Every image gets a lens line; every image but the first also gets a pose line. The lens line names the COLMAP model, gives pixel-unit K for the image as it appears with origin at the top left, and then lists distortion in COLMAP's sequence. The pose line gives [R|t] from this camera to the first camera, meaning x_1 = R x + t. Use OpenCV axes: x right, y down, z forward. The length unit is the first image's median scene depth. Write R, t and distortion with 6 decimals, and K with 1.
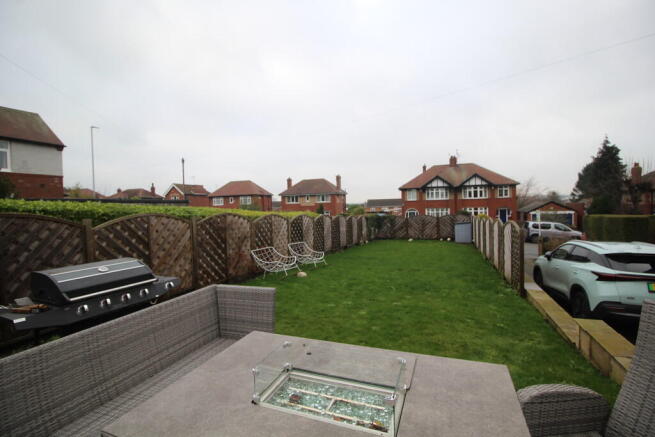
lens RADIAL K [[307.4, 0, 326.6], [0, 307.4, 214.9], [0, 0, 1]] dist [-0.009049, -0.006623]
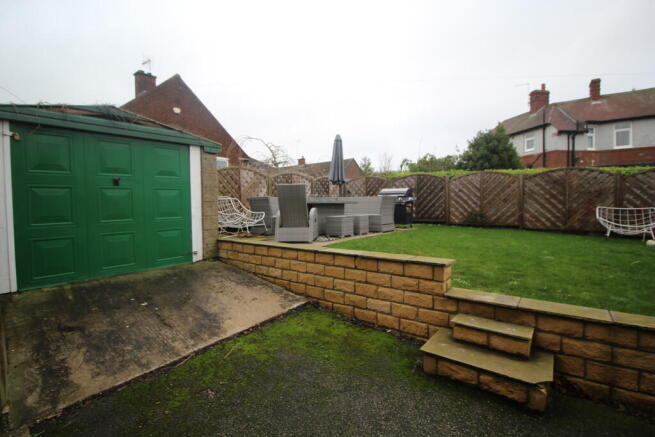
lens RADIAL K [[307.4, 0, 327.5], [0, 307.4, 217.6], [0, 0, 1]] dist [-0.009049, -0.006623]
pose [[-0.269760, 0.077368, -0.959814, 0.389504], [-0.006118, 0.996609, 0.082054, 0.035594], [0.962908, 0.028007, -0.268372, 0.199975]]
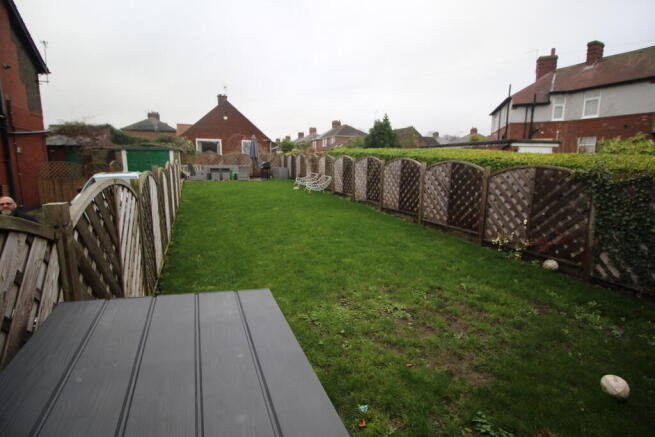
lens RADIAL K [[307.4, 0, 328.9], [0, 307.4, 214.0], [0, 0, 1]] dist [-0.009049, -0.006623]
pose [[-0.702309, 0.140959, -0.697777, 0.493153], [-0.003478, 0.979509, 0.201373, -0.013167], [0.711864, 0.143853, -0.687428, 1.112837]]
